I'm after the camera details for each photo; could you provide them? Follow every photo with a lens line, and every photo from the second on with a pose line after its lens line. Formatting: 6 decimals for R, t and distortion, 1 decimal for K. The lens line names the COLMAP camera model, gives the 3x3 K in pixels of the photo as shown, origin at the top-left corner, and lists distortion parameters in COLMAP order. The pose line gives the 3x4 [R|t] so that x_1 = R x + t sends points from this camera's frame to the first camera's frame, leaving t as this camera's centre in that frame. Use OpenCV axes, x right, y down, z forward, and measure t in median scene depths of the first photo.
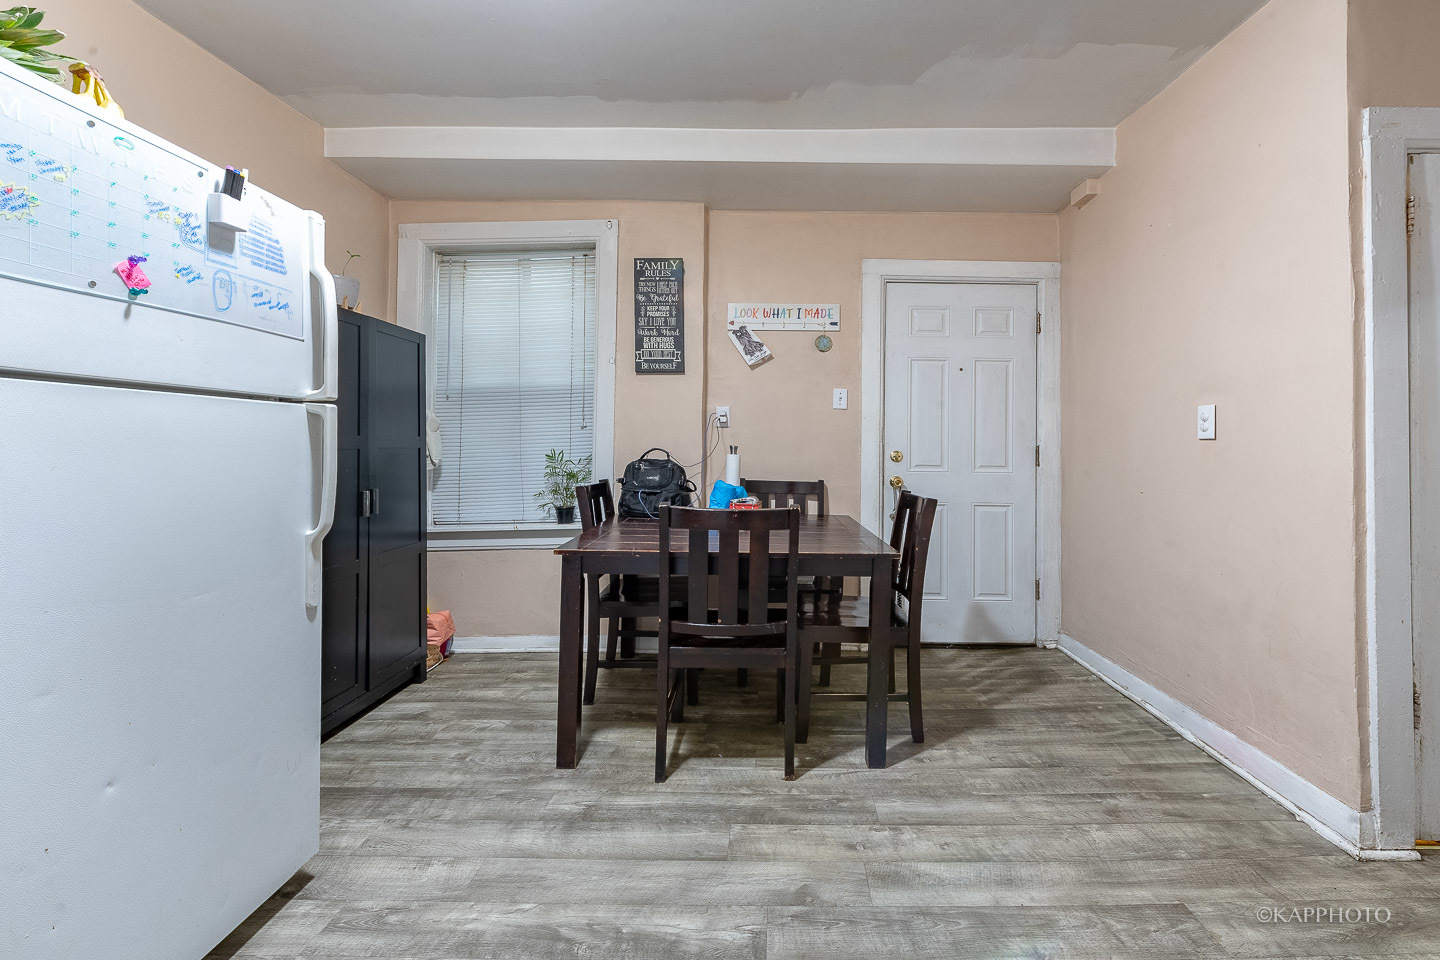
lens RADIAL K [[593.4, 0, 818.3], [0, 593.4, 442.2], [0, 0, 1]] dist [0.013056, -0.003680]
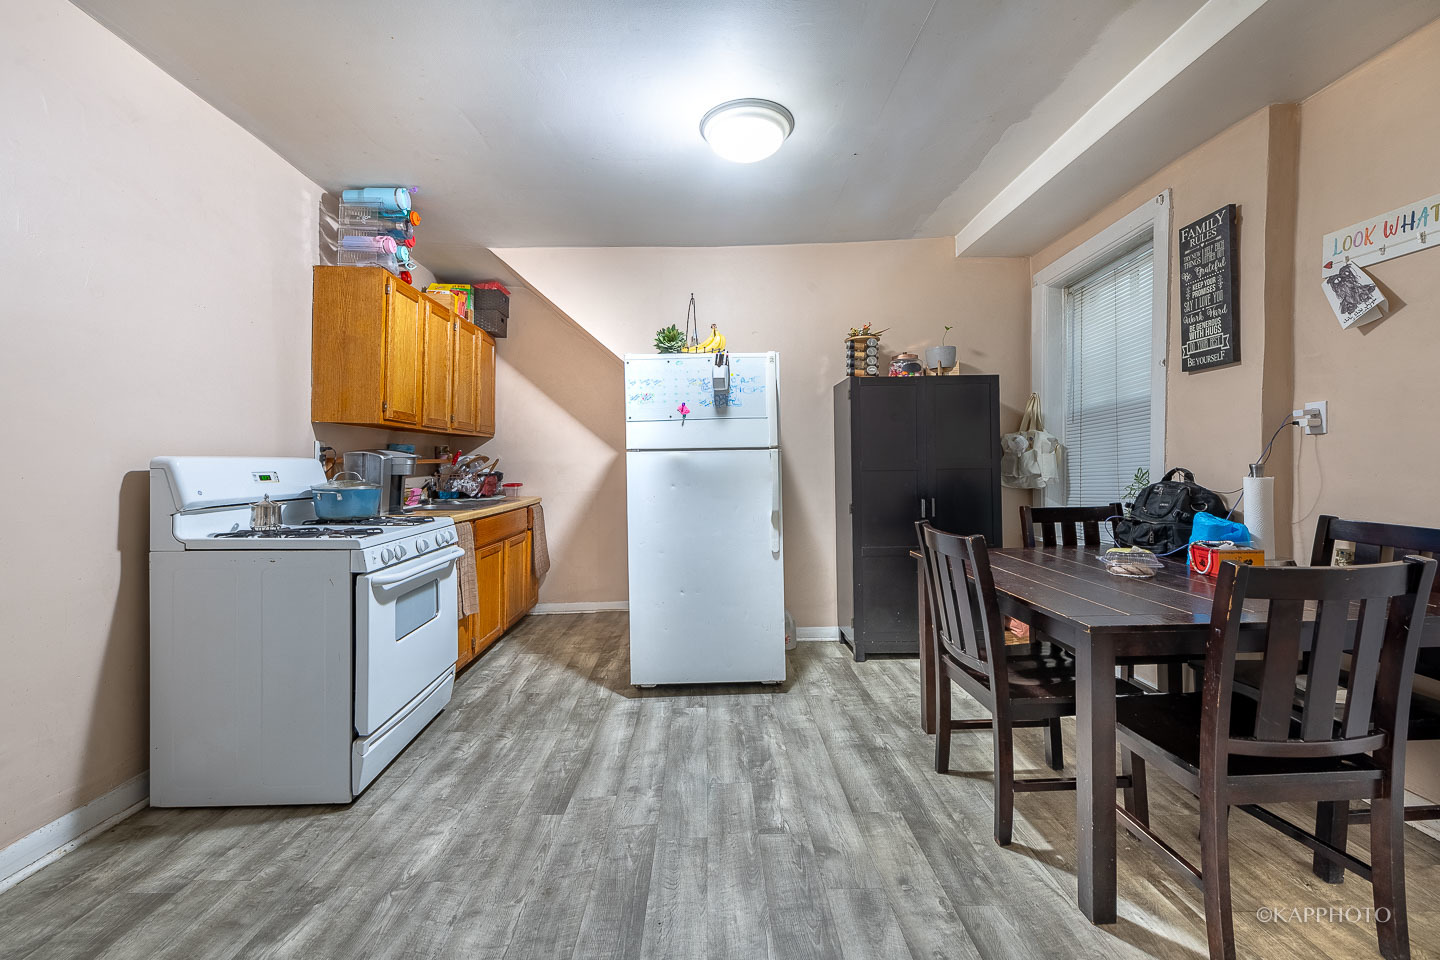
lens RADIAL K [[612.5, 0, 679.2], [0, 612.5, 473.2], [0, 0, 1]] dist [0.023422, -0.009141]
pose [[-0.024903, 0.007507, -0.999662, 0.606169], [0.021600, 0.999742, 0.006970, -0.002701], [0.999456, -0.021419, -0.025059, 0.380585]]
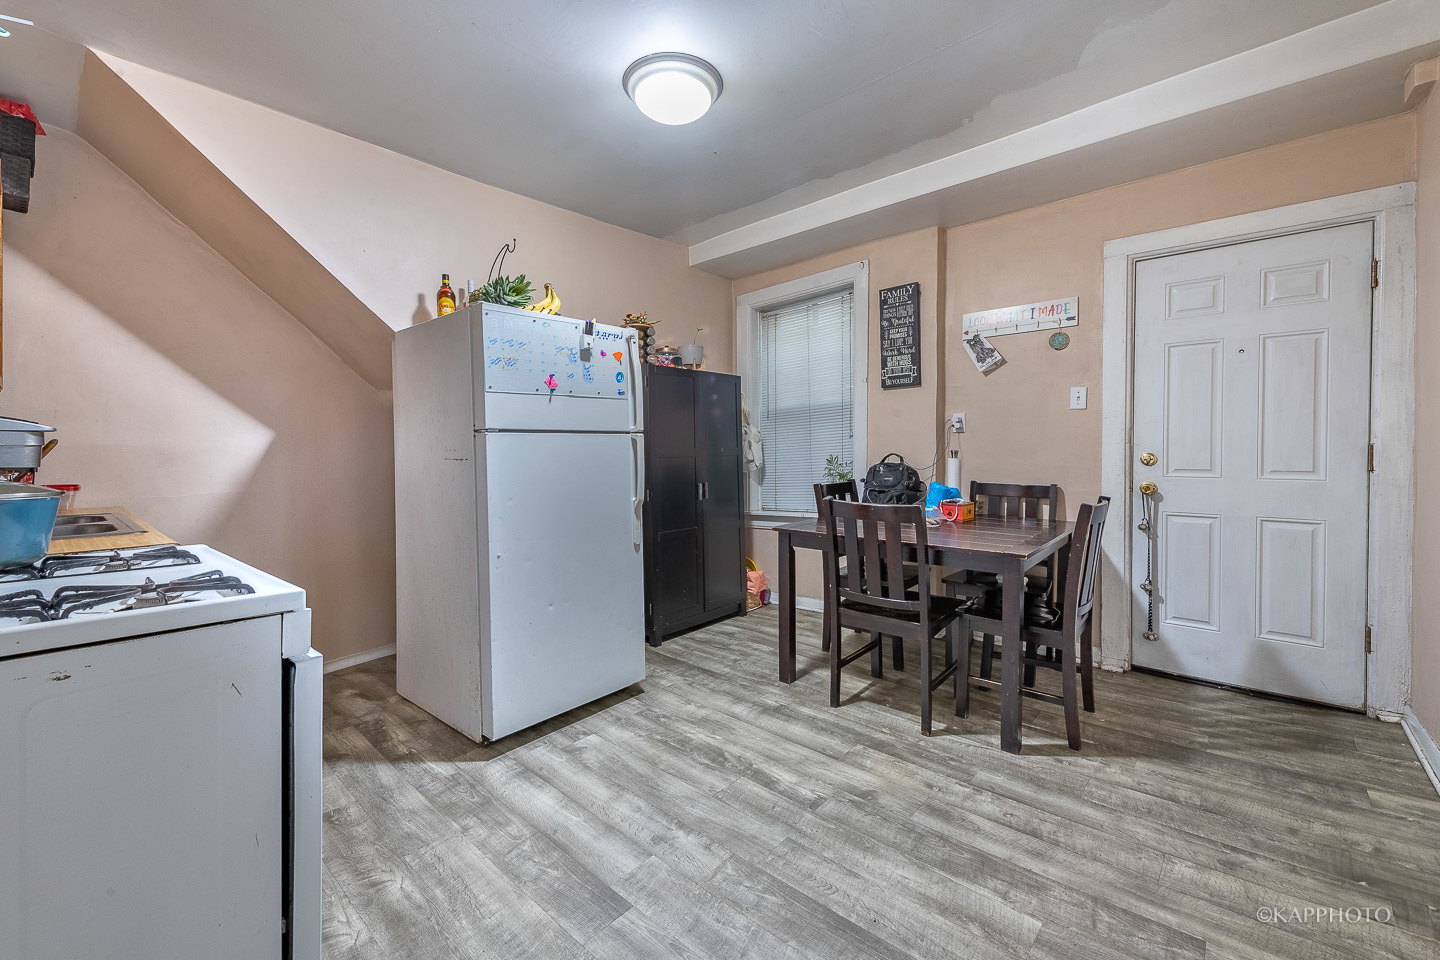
lens RADIAL K [[615.3, 0, 757.6], [0, 615.3, 465.2], [0, 0, 1]] dist [0.010989, -0.000661]
pose [[0.745451, 0.002493, -0.666556, 0.353968], [0.021754, 0.999369, 0.028067, -0.006547], [0.666206, -0.035423, 0.744926, -0.077887]]
